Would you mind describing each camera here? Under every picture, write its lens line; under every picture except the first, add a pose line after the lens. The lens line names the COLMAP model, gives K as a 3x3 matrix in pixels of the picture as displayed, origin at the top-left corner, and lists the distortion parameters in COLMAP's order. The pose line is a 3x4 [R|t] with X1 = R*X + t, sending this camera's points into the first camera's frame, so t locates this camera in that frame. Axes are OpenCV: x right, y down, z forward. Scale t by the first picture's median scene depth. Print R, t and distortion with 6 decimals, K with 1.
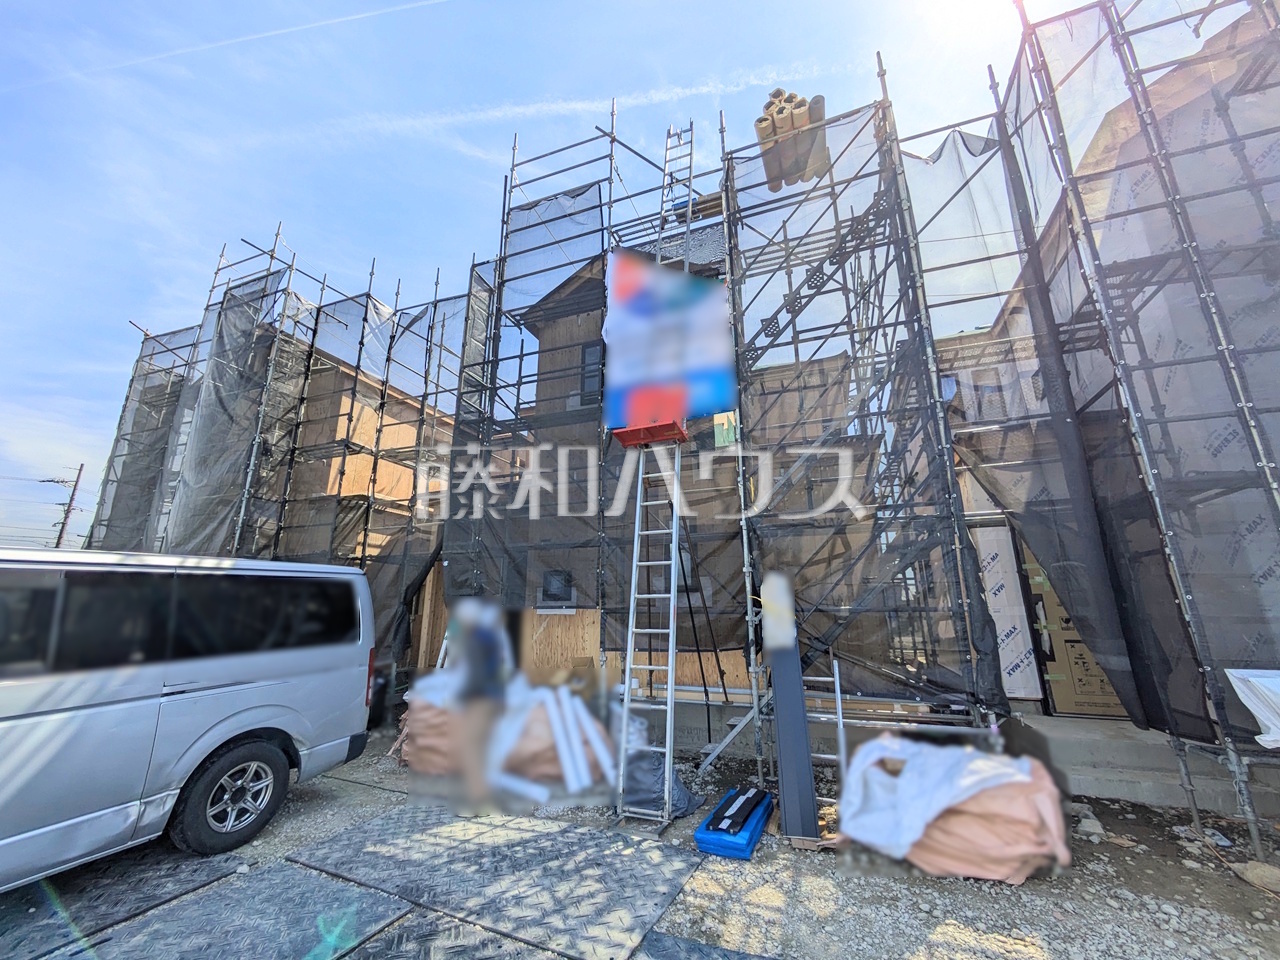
lens RADIAL K [[510.0, 0, 634.1], [0, 510.0, 479.5], [0, 0, 1]] dist [0.000766, 0.000519]
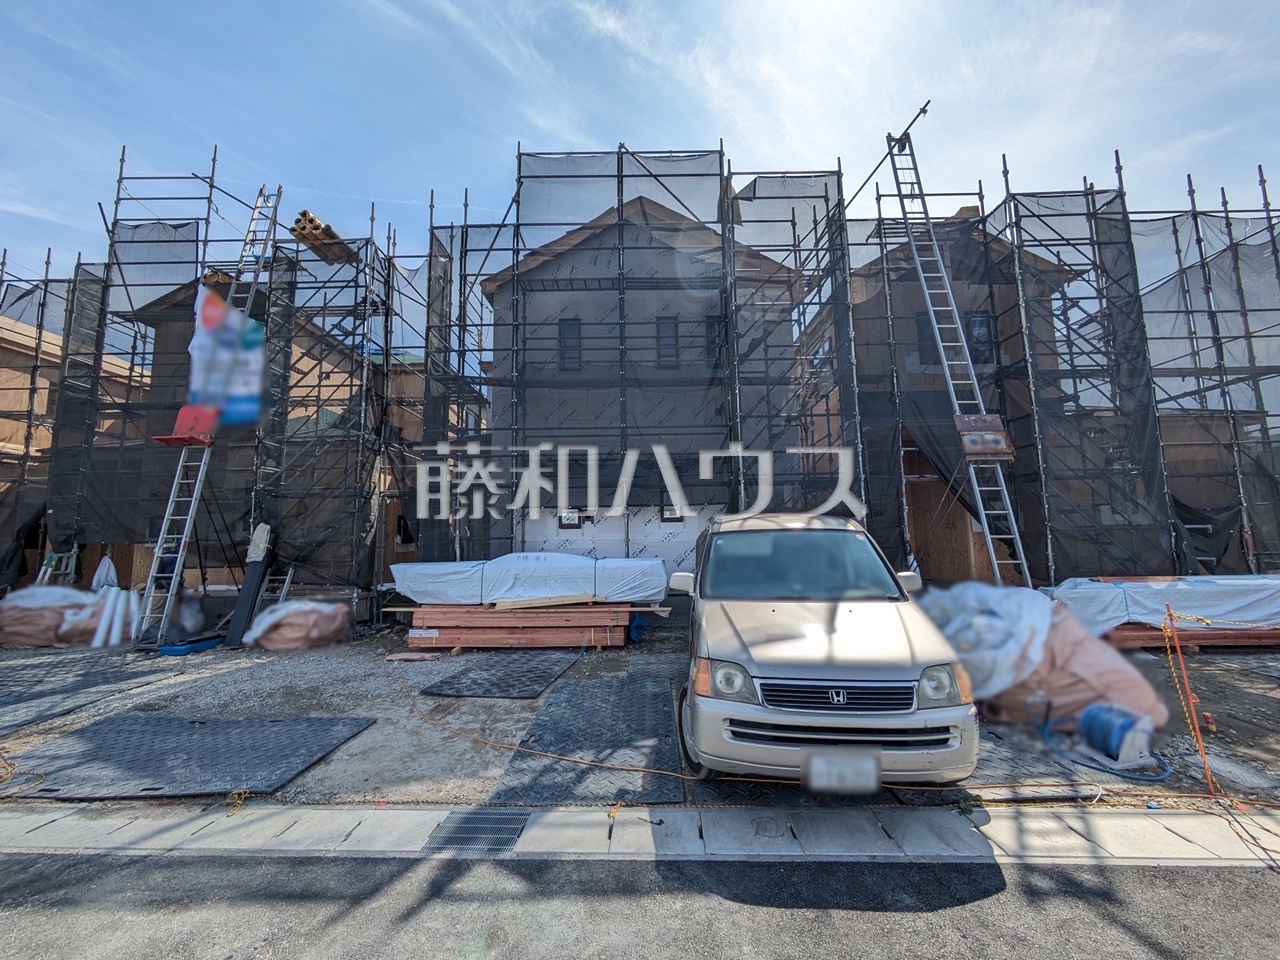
lens RADIAL K [[511.9, 0, 638.4], [0, 511.9, 479.0], [0, 0, 1]] dist [0.000852, 0.000085]
pose [[0.935221, 0.021870, 0.353387, 0.858036], [-0.071867, 0.989039, 0.128984, -0.295296], [-0.346693, -0.146025, 0.926542, -1.103128]]
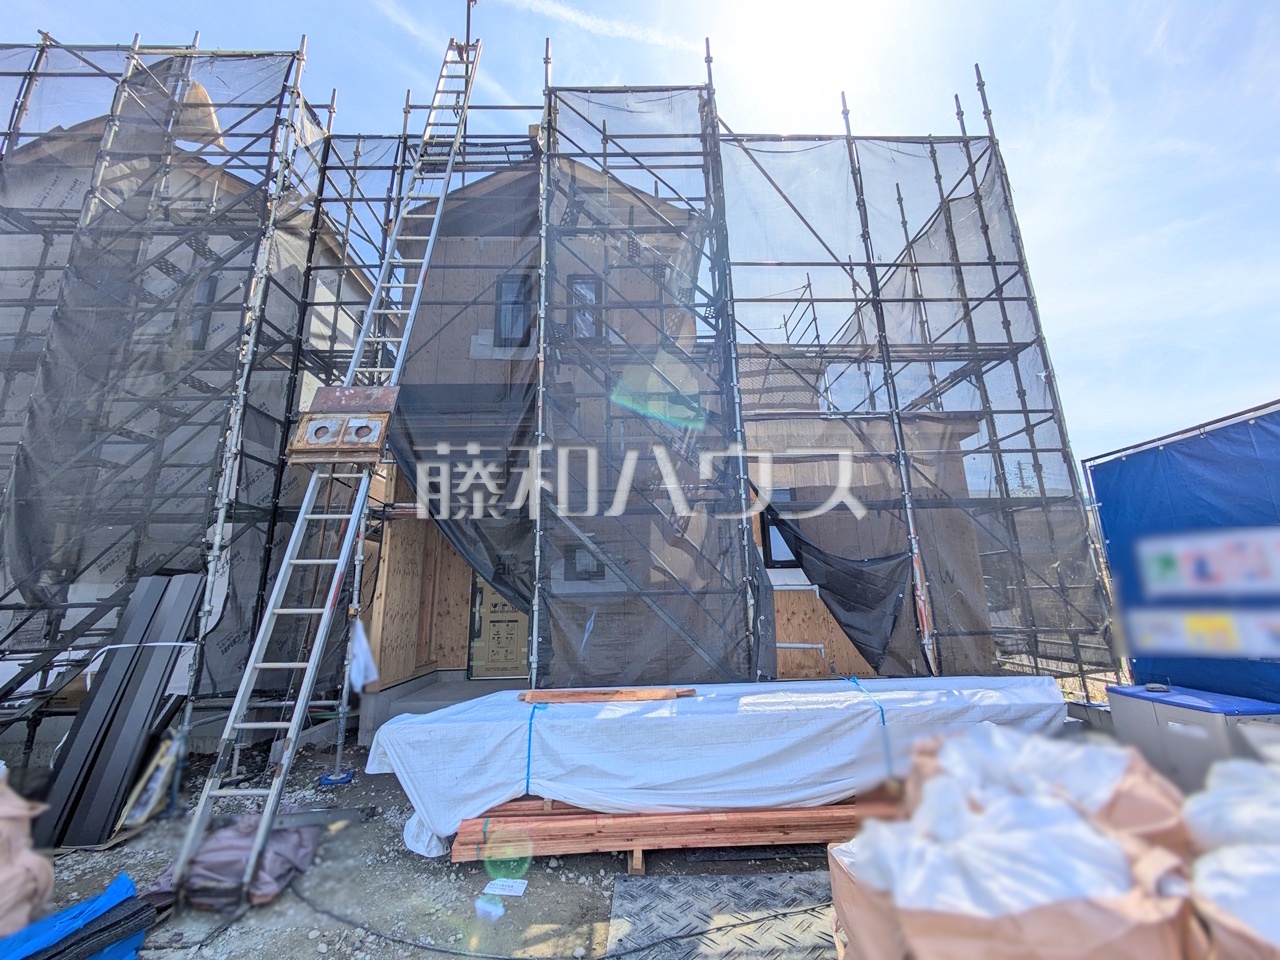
lens RADIAL K [[511.9, 0, 638.4], [0, 511.9, 479.0], [0, 0, 1]] dist [0.000852, 0.000085]
pose [[0.922613, 0.067234, 0.379823, 2.438166], [-0.074732, 0.997191, 0.005010, -0.245426], [-0.378419, -0.033007, 0.925046, -0.981737]]
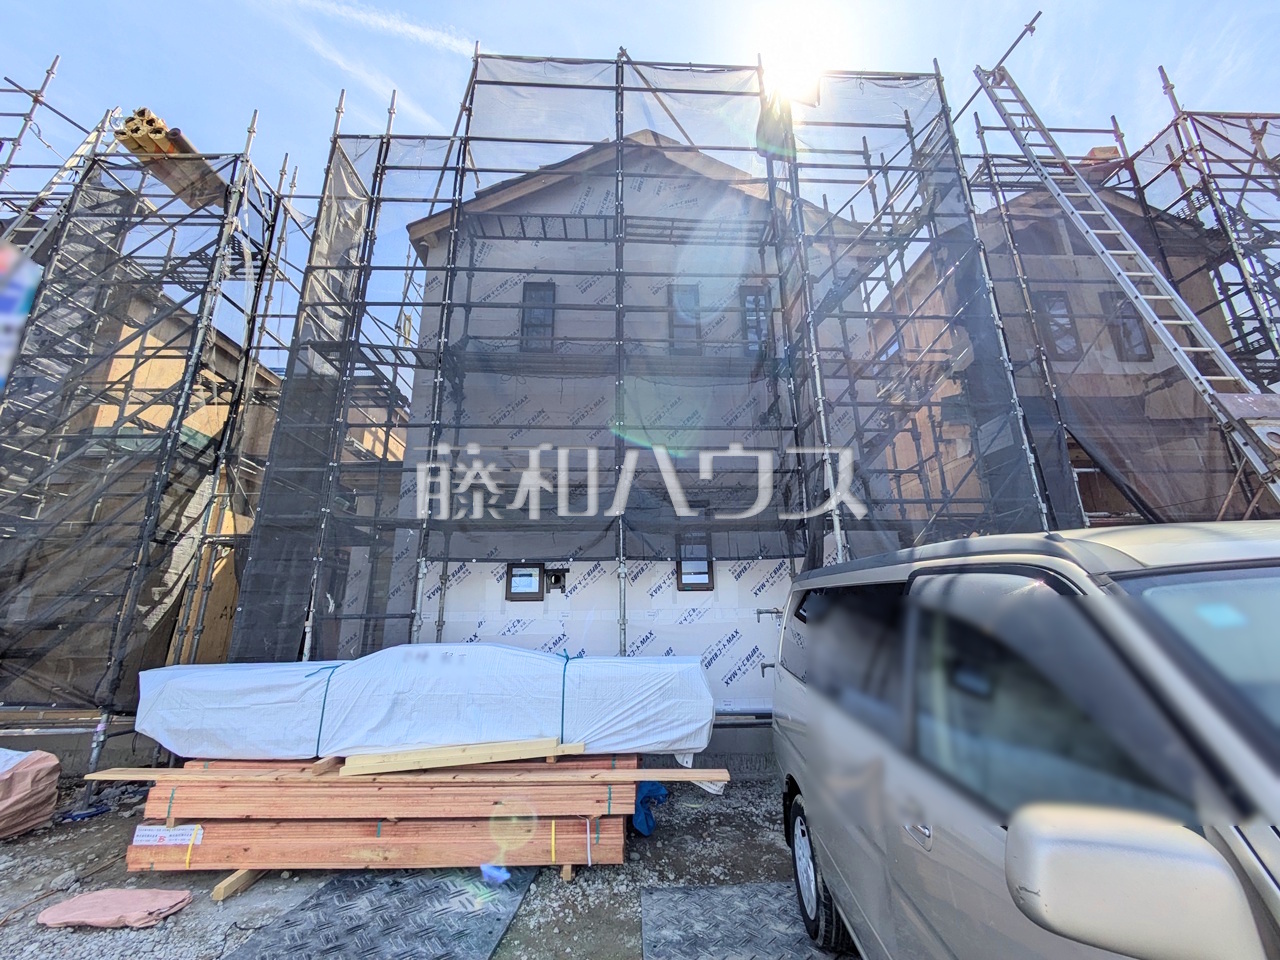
lens RADIAL K [[506.9, 0, 638.0], [0, 506.9, 481.6], [0, 0, 1]] dist [0.003248, 0.000613]
pose [[0.917198, 0.093408, 0.387328, 1.068186], [-0.088557, 0.995607, -0.030396, -0.099087], [-0.388466, -0.006422, 0.921441, -0.403930]]
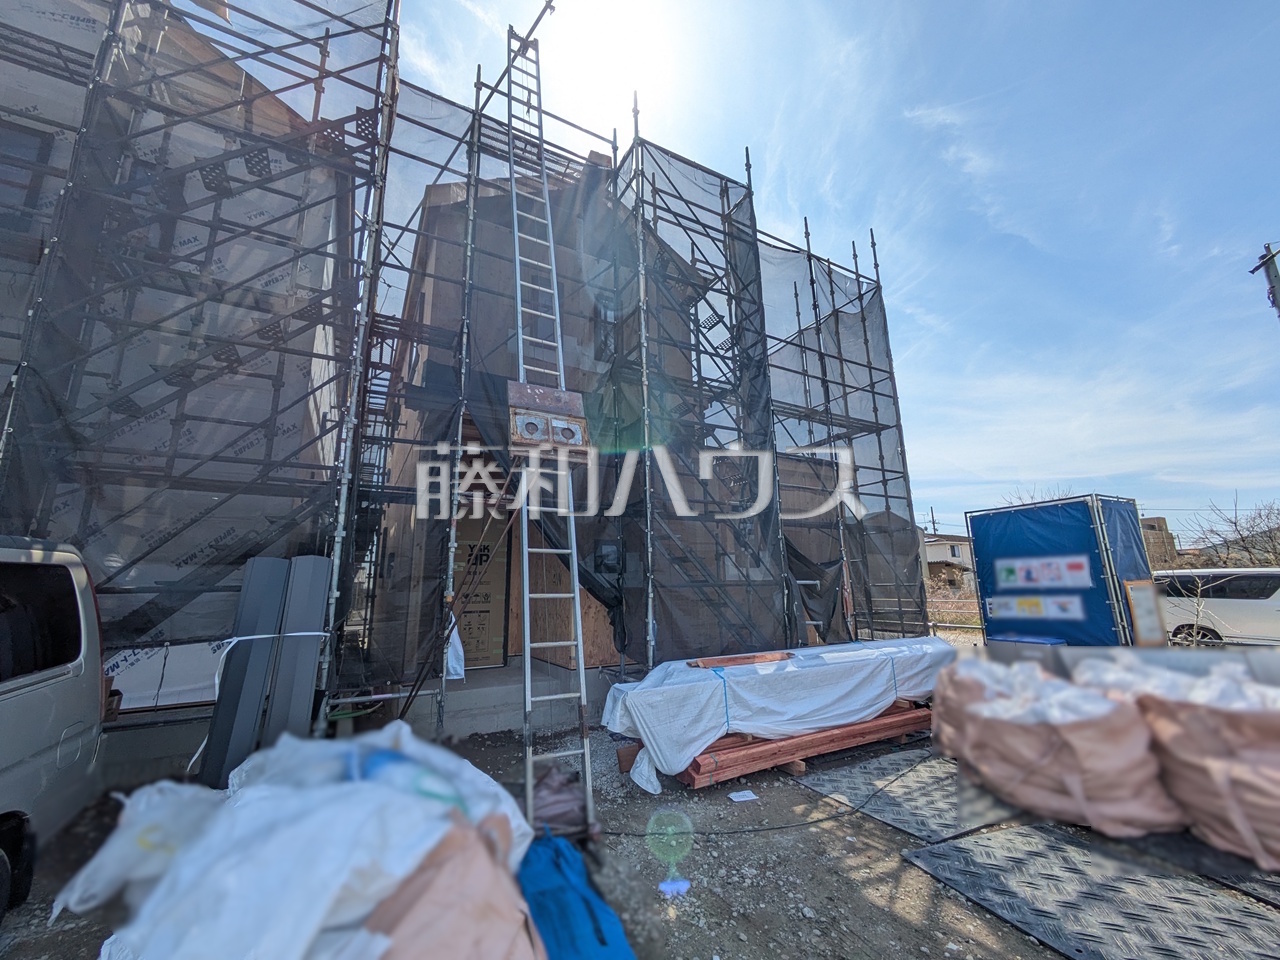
lens RADIAL K [[510.7, 0, 643.7], [0, 510.7, 480.4], [0, 0, 1]] dist [-0.000401, 0.000176]
pose [[0.633584, 0.152091, 0.758577, 1.773054], [-0.178933, 0.982710, -0.047579, -0.185923], [-0.752698, -0.105590, 0.649844, -0.749310]]
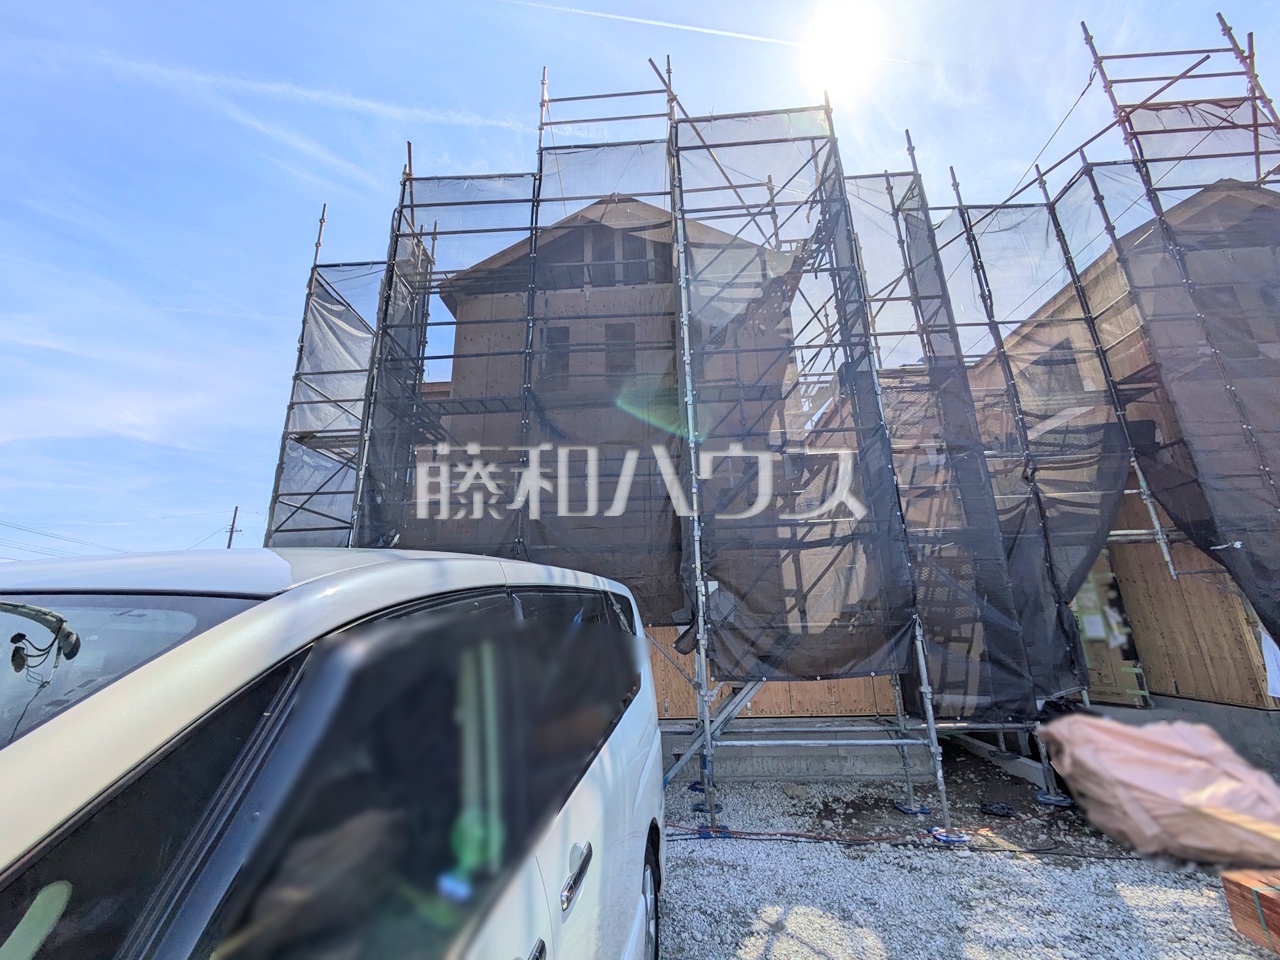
lens RADIAL K [[510.0, 0, 634.1], [0, 510.0, 479.5], [0, 0, 1]] dist [0.000766, 0.000519]
pose [[0.955386, 0.064547, 0.288222, -2.010058], [-0.054844, 0.997627, -0.041623, 0.216232], [-0.290225, 0.023959, 0.956659, 0.821097]]
